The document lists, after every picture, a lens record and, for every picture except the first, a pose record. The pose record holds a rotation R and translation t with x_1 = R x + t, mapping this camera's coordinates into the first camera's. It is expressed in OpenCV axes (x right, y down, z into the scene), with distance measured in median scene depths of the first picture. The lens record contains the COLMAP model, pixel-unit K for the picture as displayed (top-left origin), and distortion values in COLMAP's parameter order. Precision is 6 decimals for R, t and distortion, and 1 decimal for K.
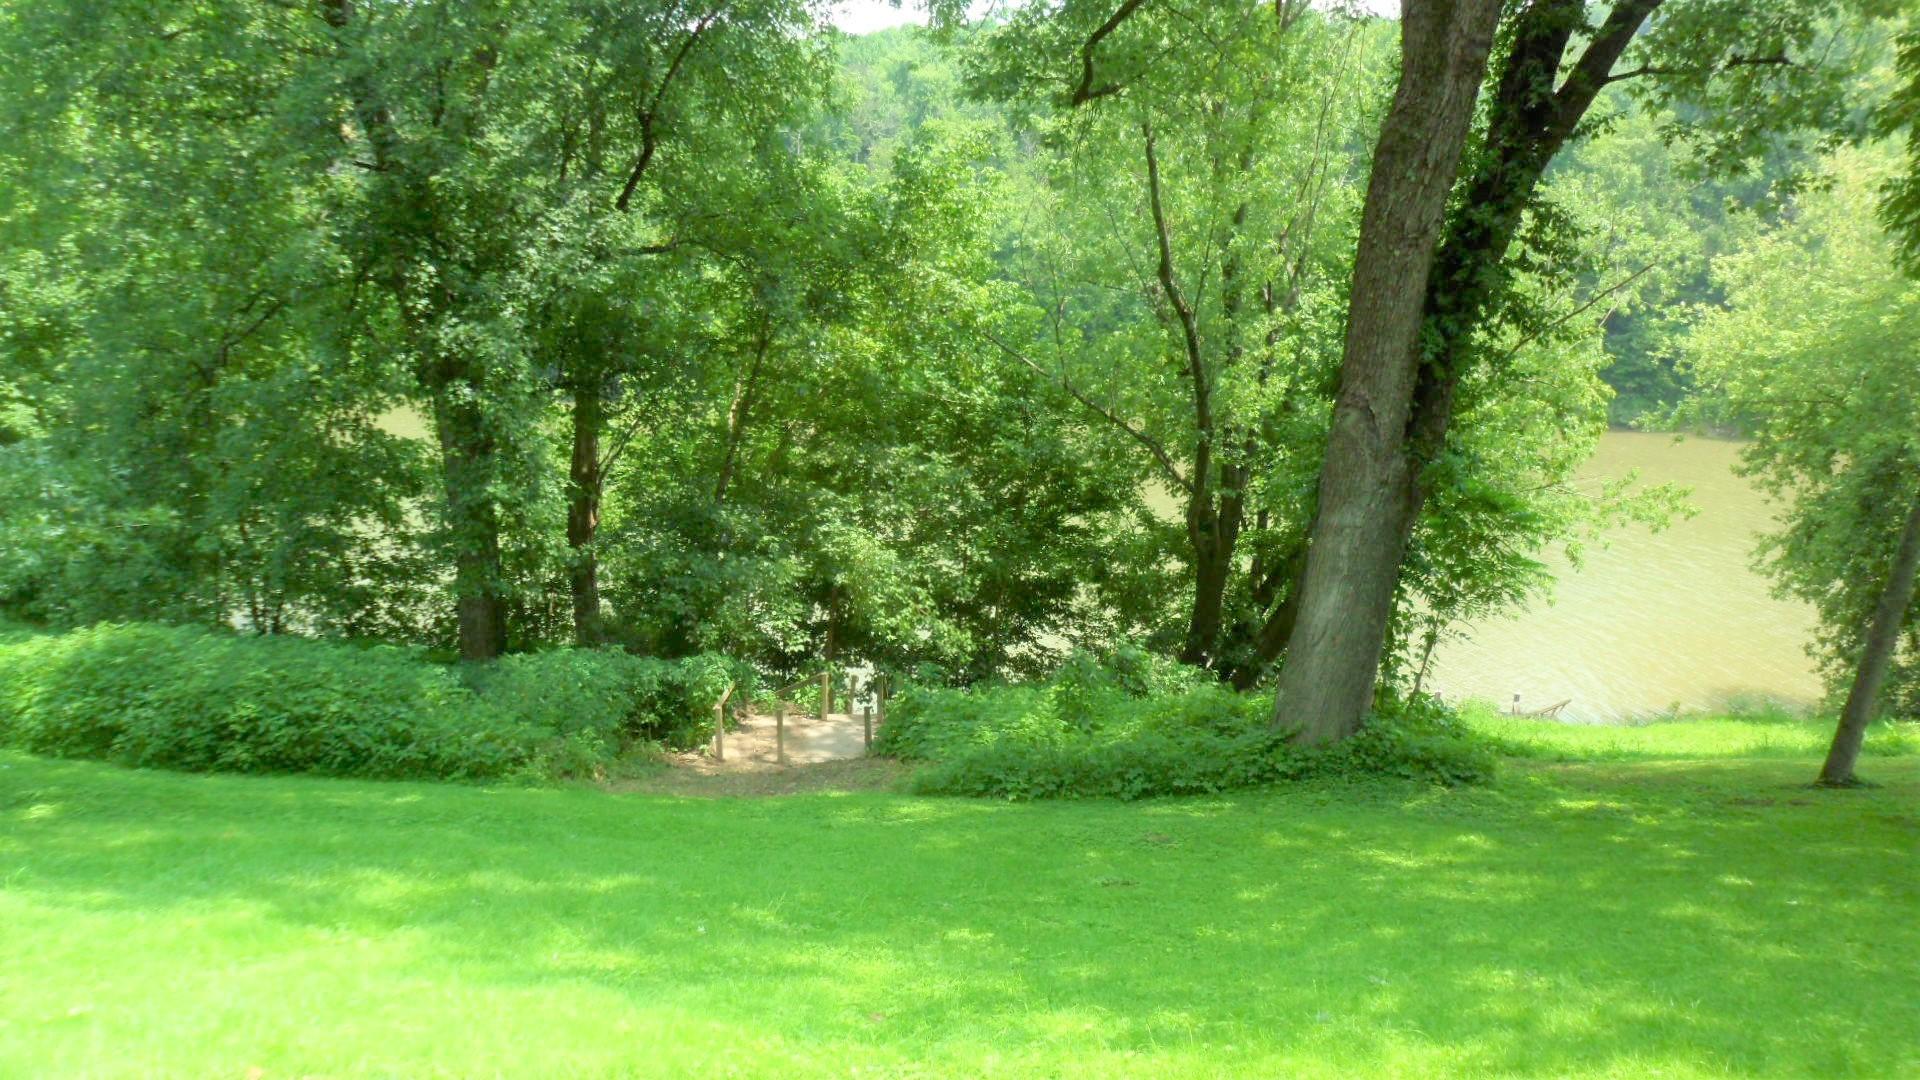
lens RADIAL K [[1454.0, 0, 960.0], [0, 1454.0, 540.0], [0, 0, 1]] dist [-0.173576, 0.130988]
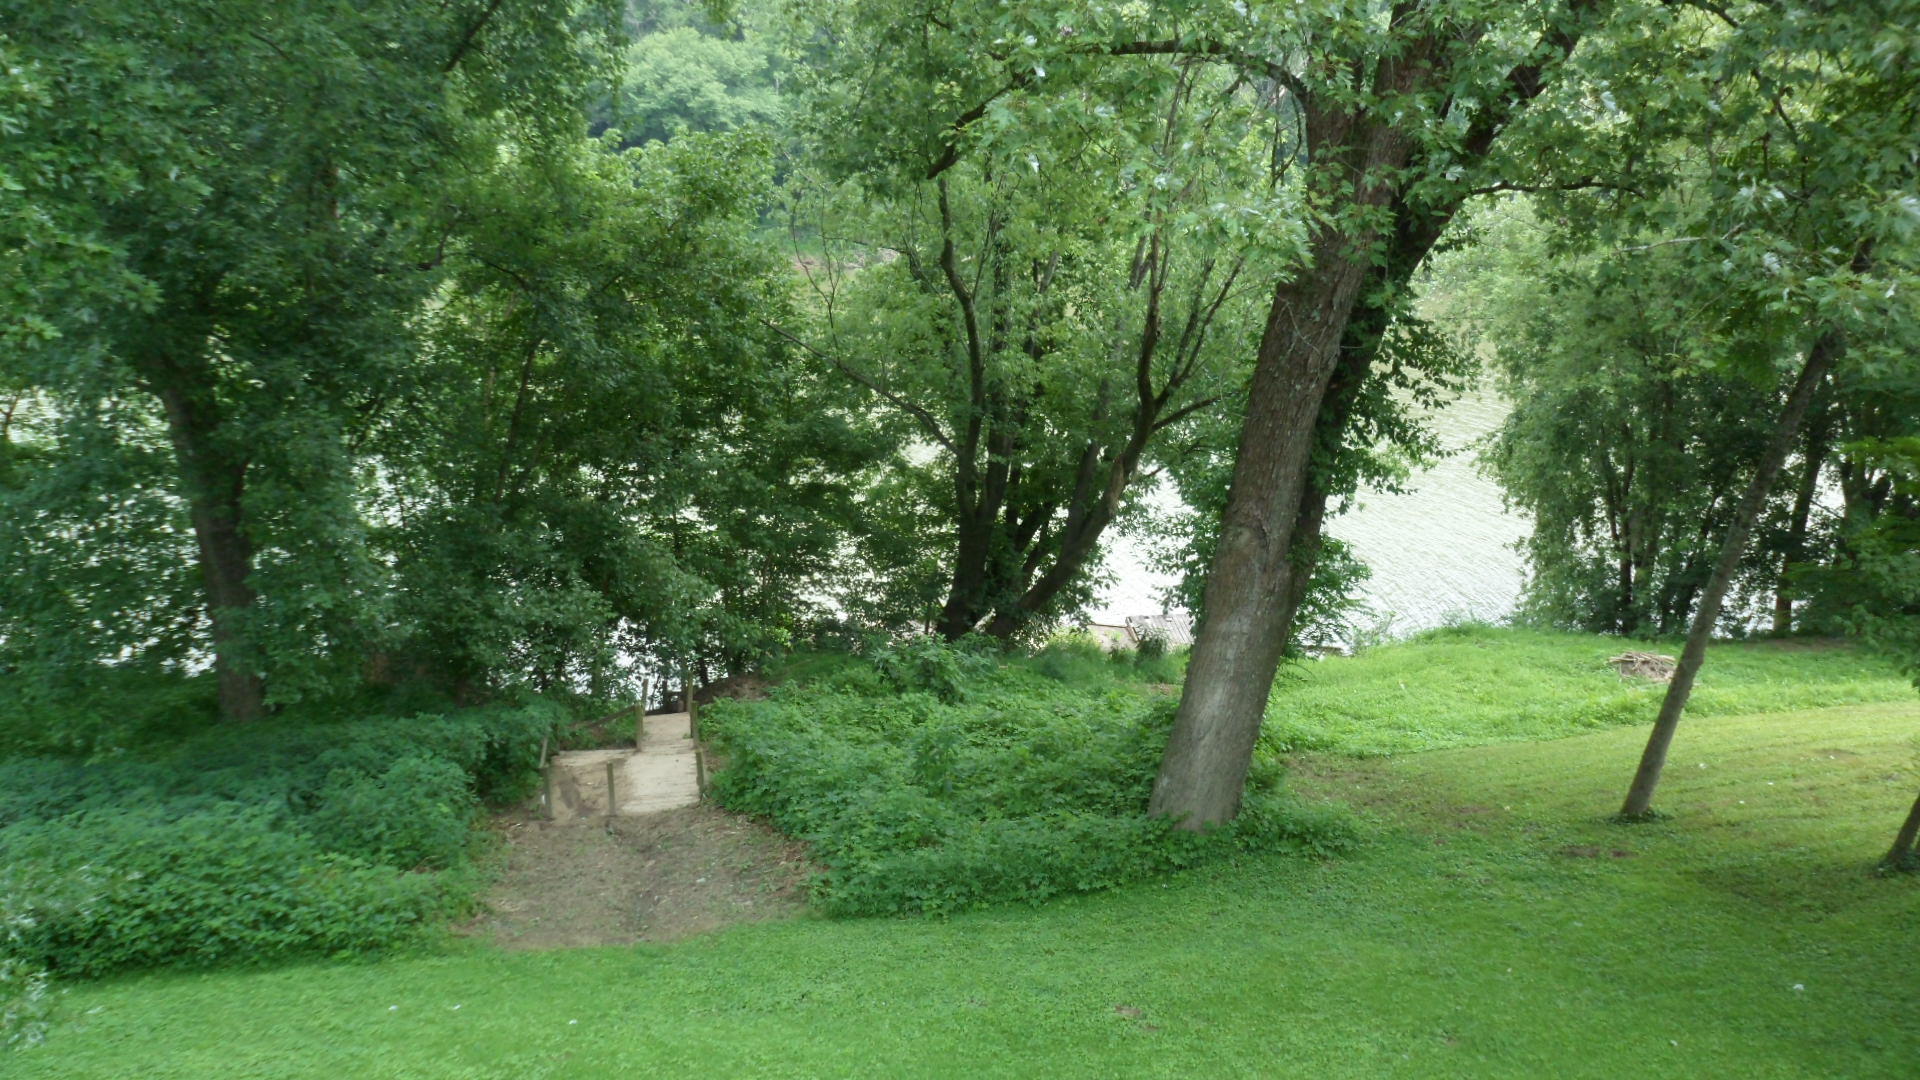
lens RADIAL K [[1454.0, 0, 960.0], [0, 1454.0, 540.0], [0, 0, 1]] dist [-0.173576, 0.130988]
pose [[0.972319, -0.058423, 0.226234, -0.153508], [0.032619, 0.992694, 0.116164, -0.200339], [-0.231367, -0.105569, 0.967122, 0.040904]]
